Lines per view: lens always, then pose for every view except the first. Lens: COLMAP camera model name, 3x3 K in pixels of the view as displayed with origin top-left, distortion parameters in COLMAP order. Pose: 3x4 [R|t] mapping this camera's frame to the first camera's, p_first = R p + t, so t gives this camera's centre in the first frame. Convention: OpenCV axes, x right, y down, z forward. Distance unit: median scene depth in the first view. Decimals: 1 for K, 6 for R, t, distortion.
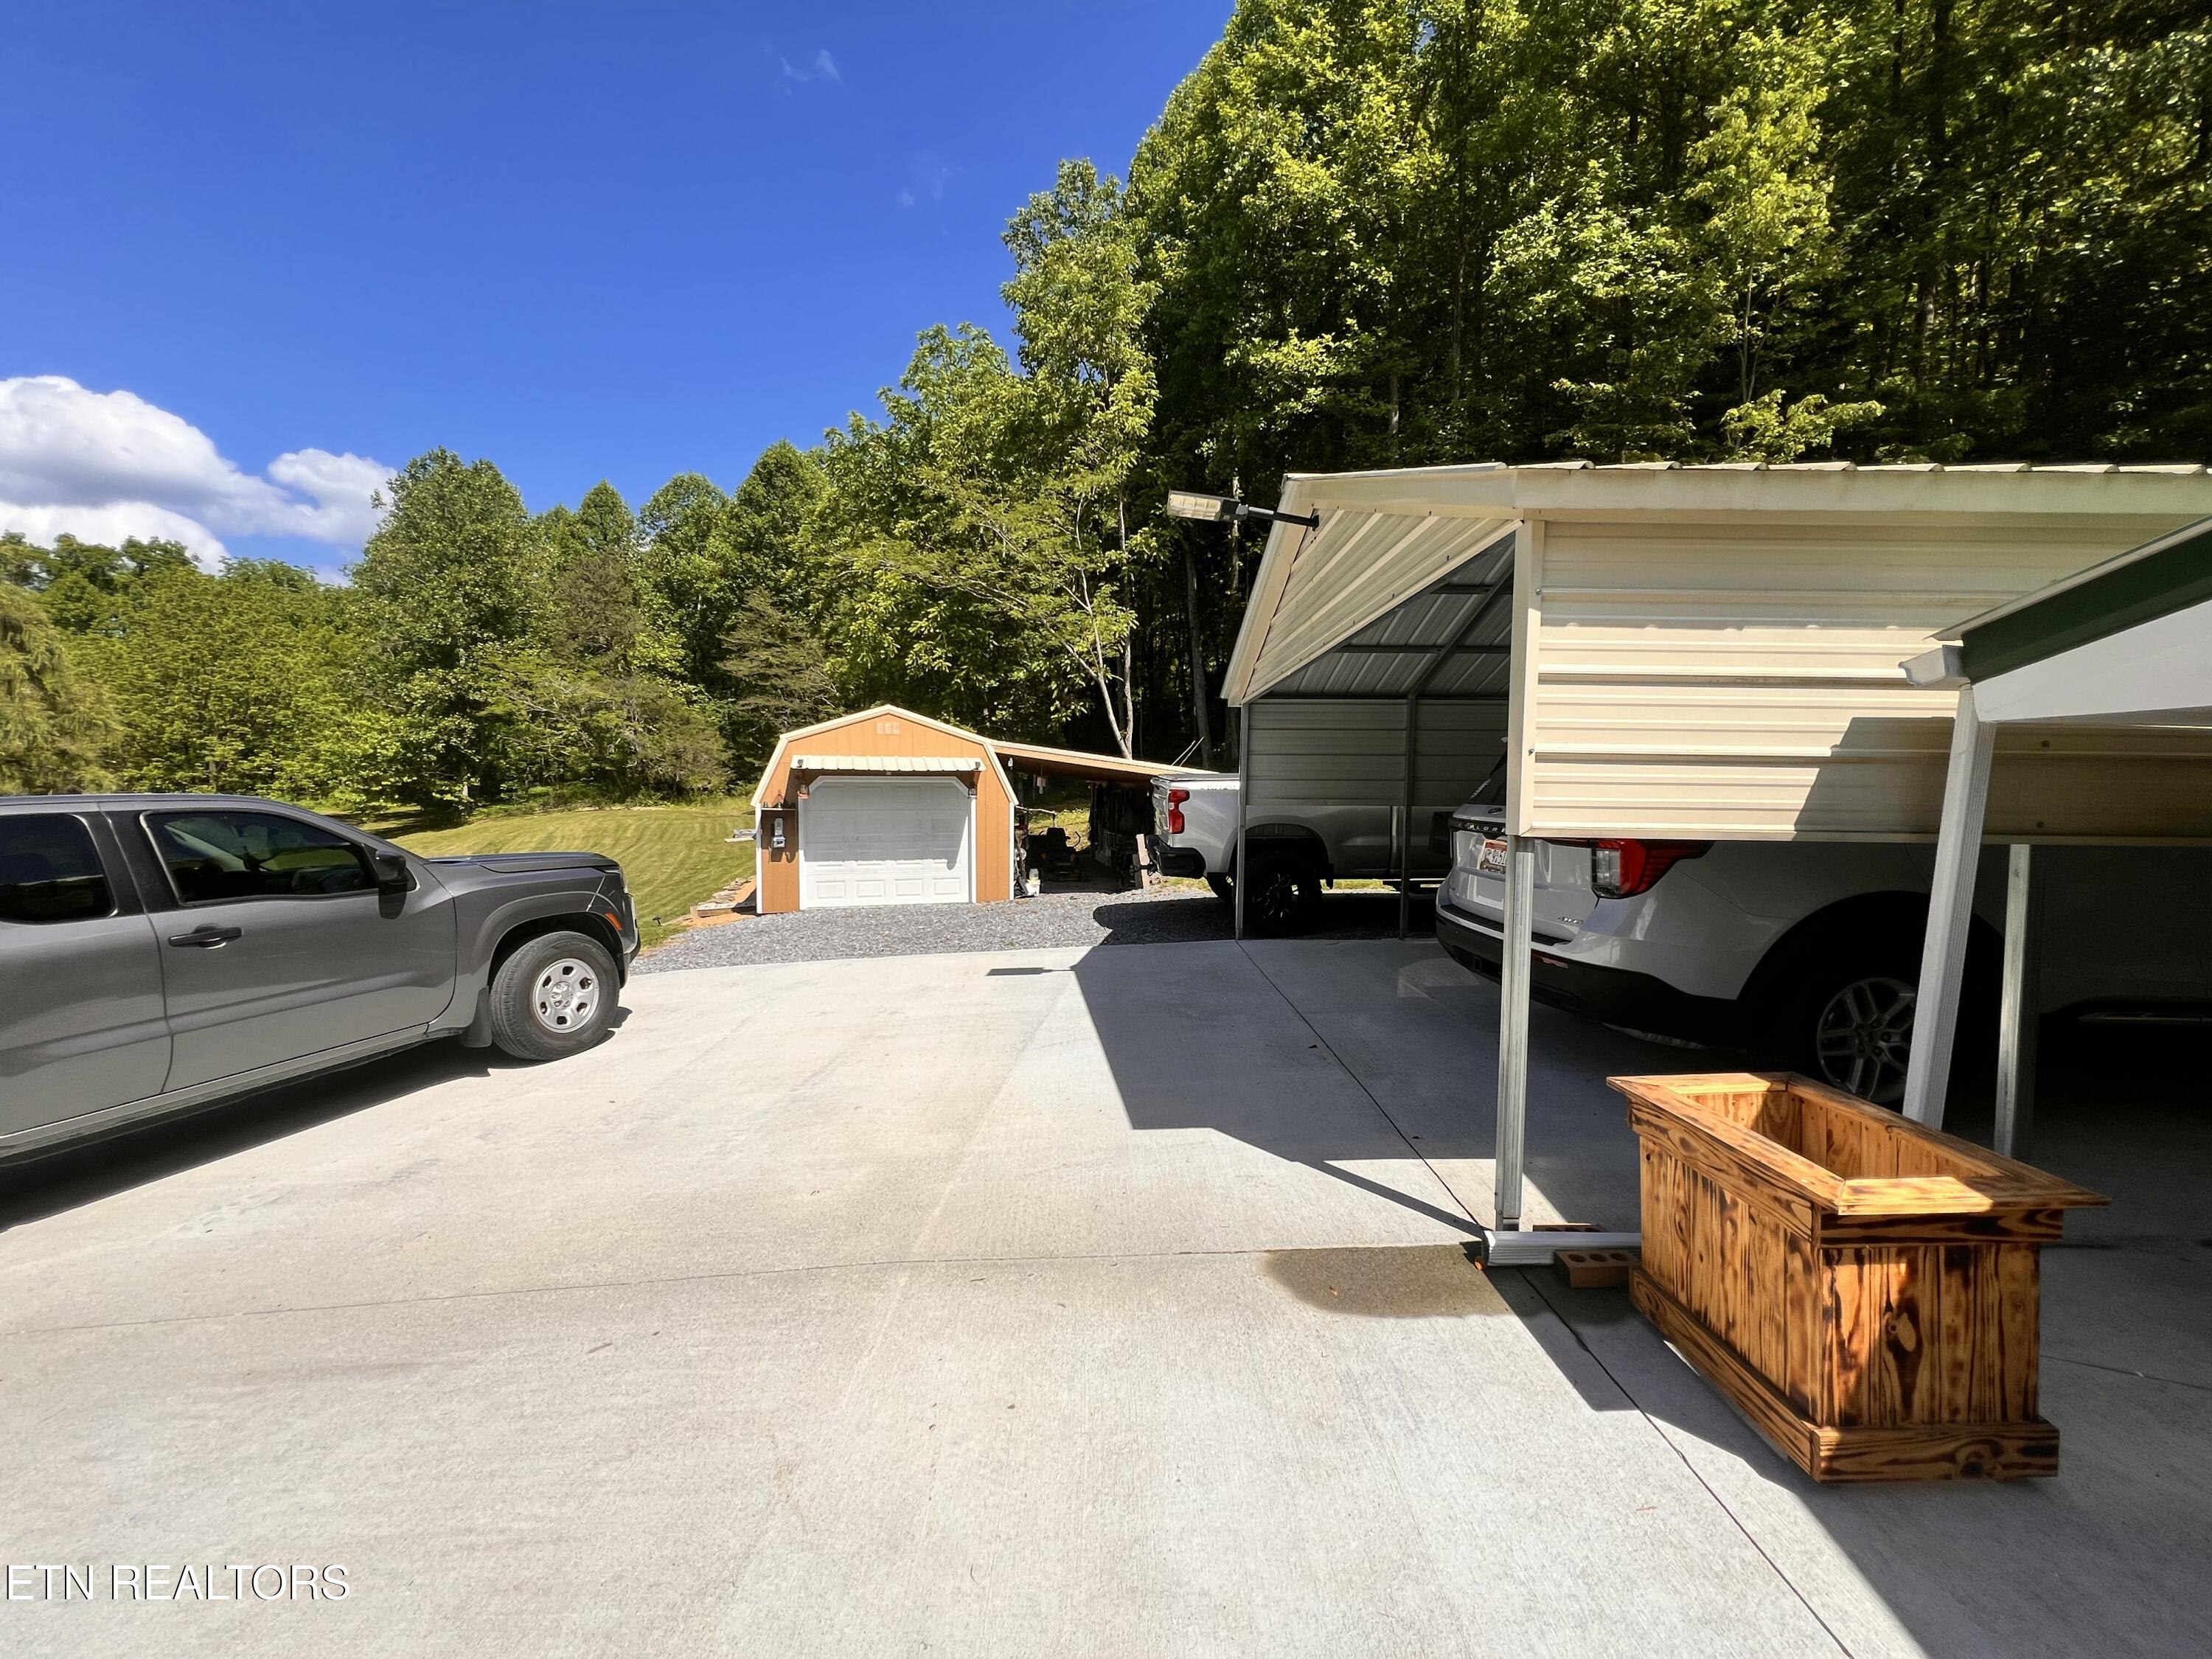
lens RADIAL K [[889.3, 0, 1103.5], [0, 889.3, 826.1], [0, 0, 1]] dist [0.001982, -0.000453]
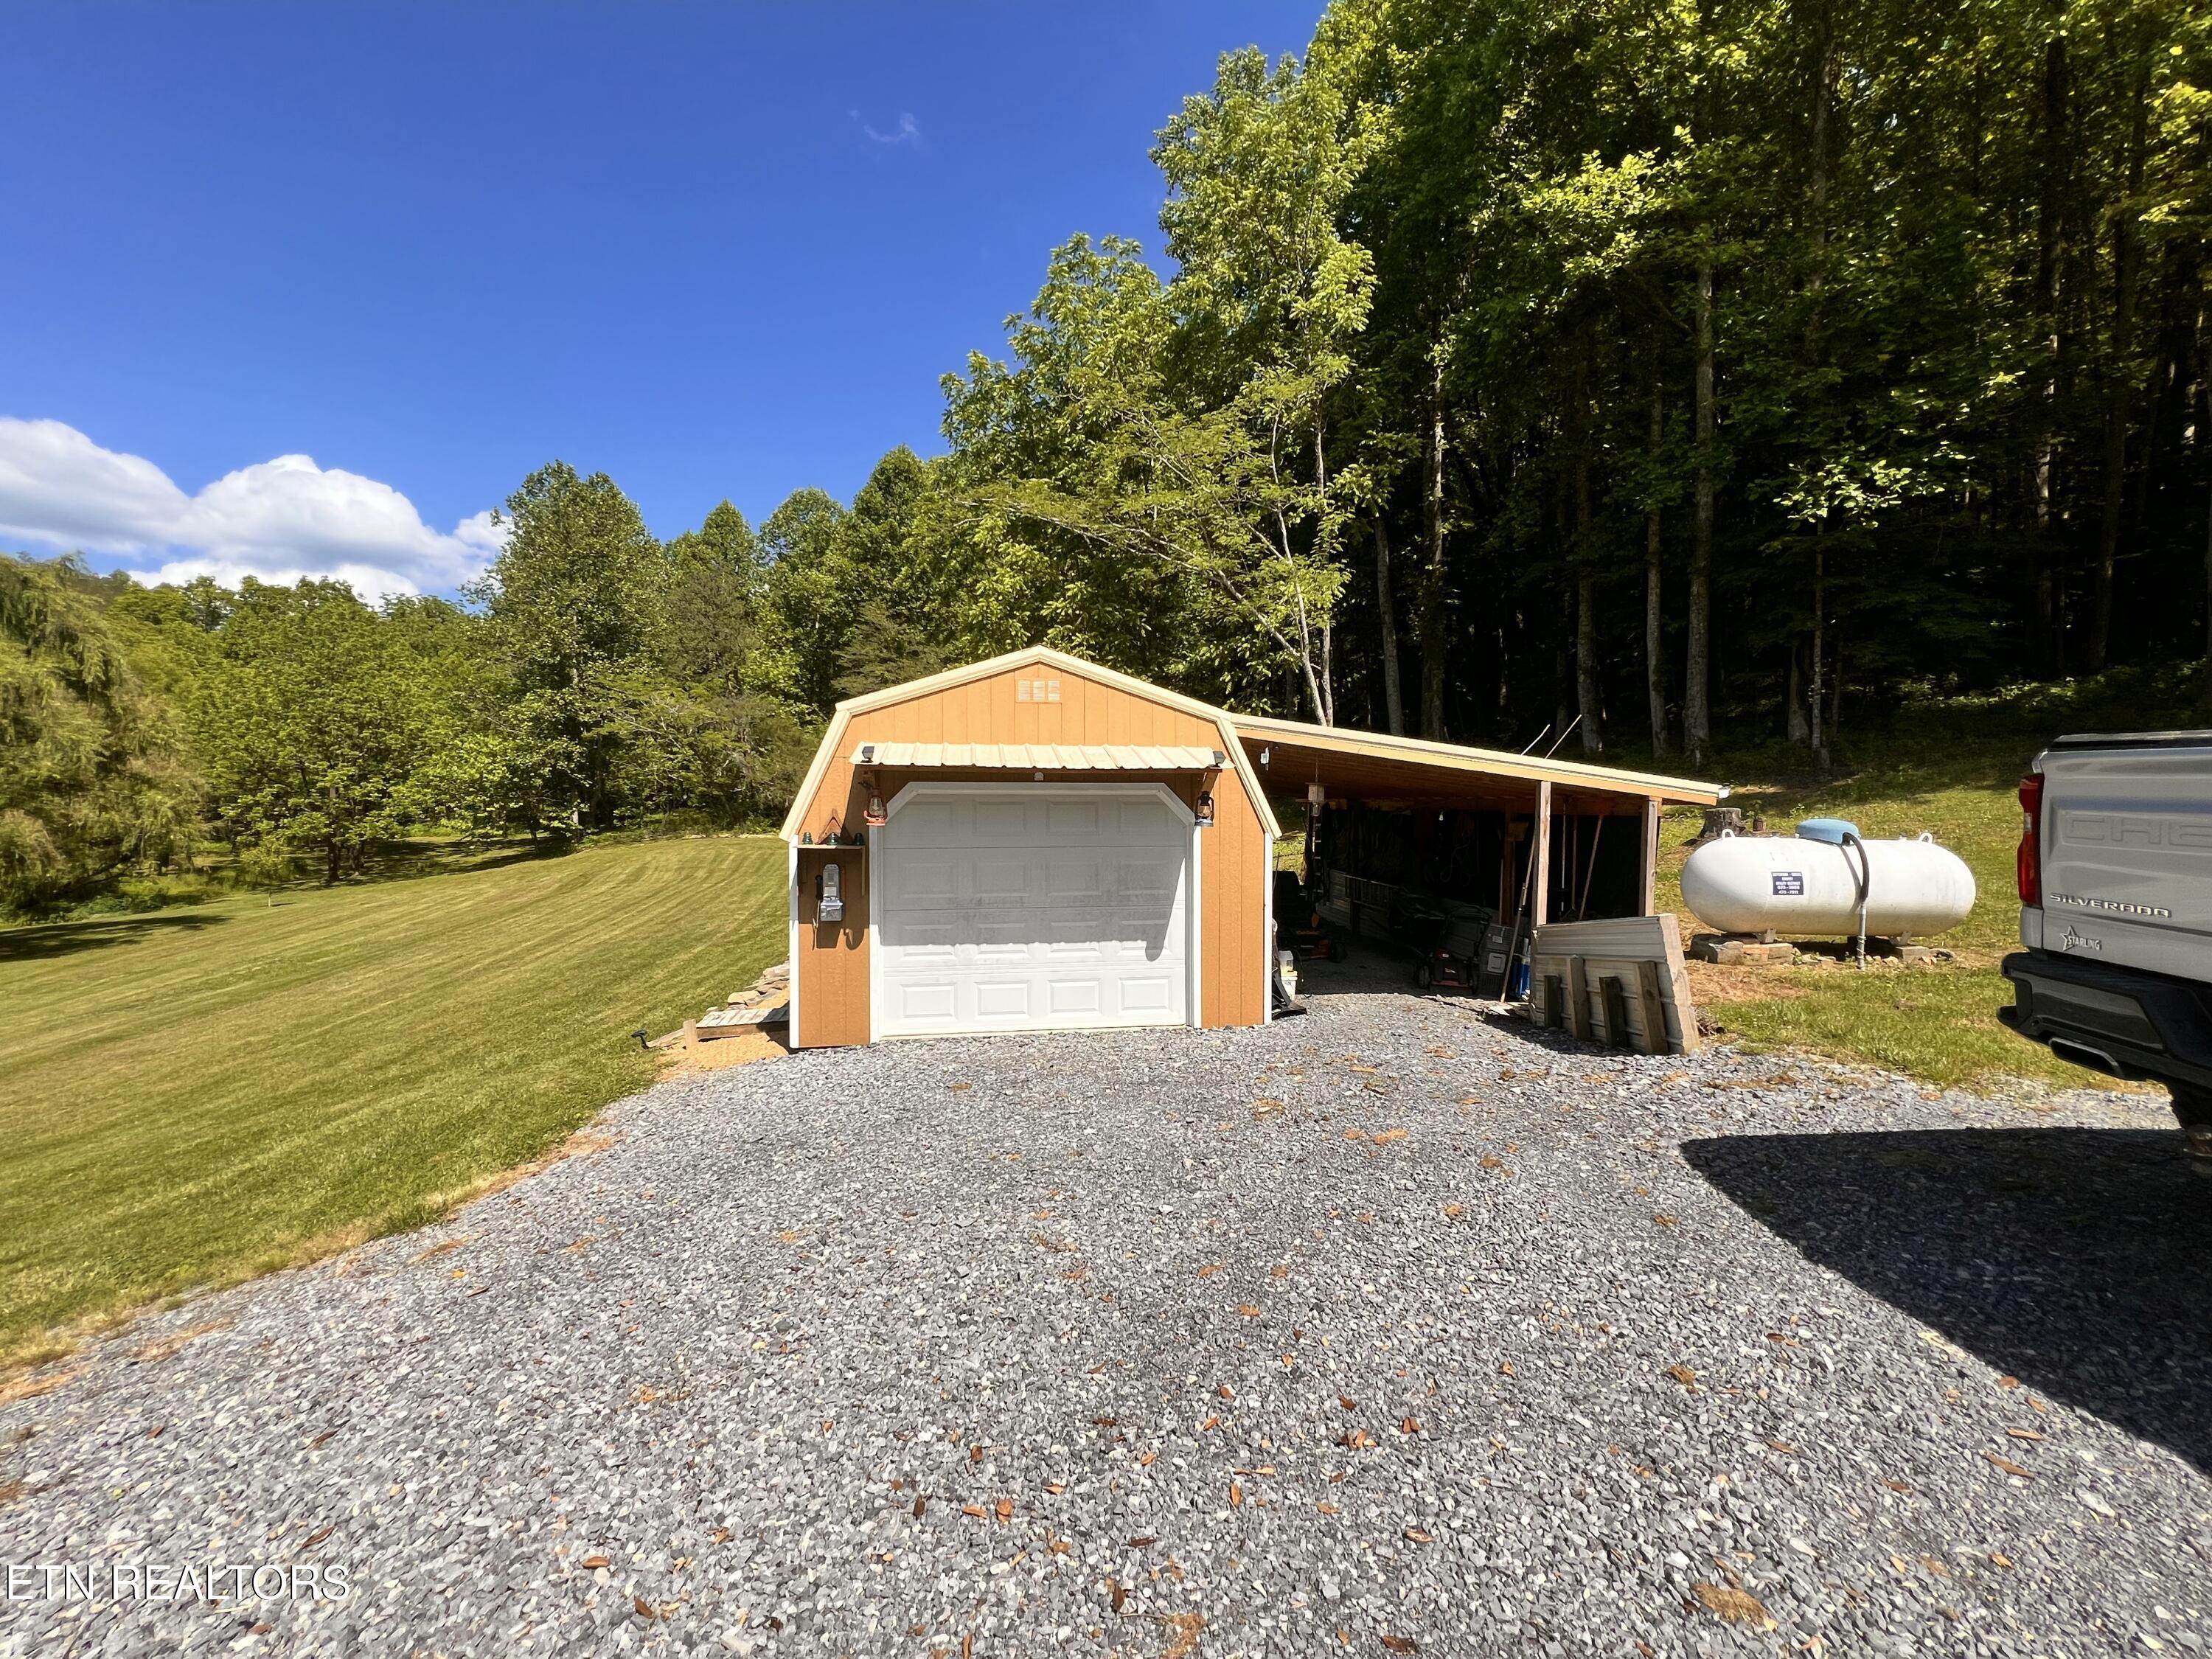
lens RADIAL K [[889.3, 0, 1107.8], [0, 889.3, 828.3], [0, 0, 1]] dist [0.001982, -0.000453]
pose [[0.992546, -0.000462, -0.121867, -0.040861], [-0.002839, 0.999634, -0.026913, -0.004588], [0.121835, 0.027058, 0.992182, 0.144752]]
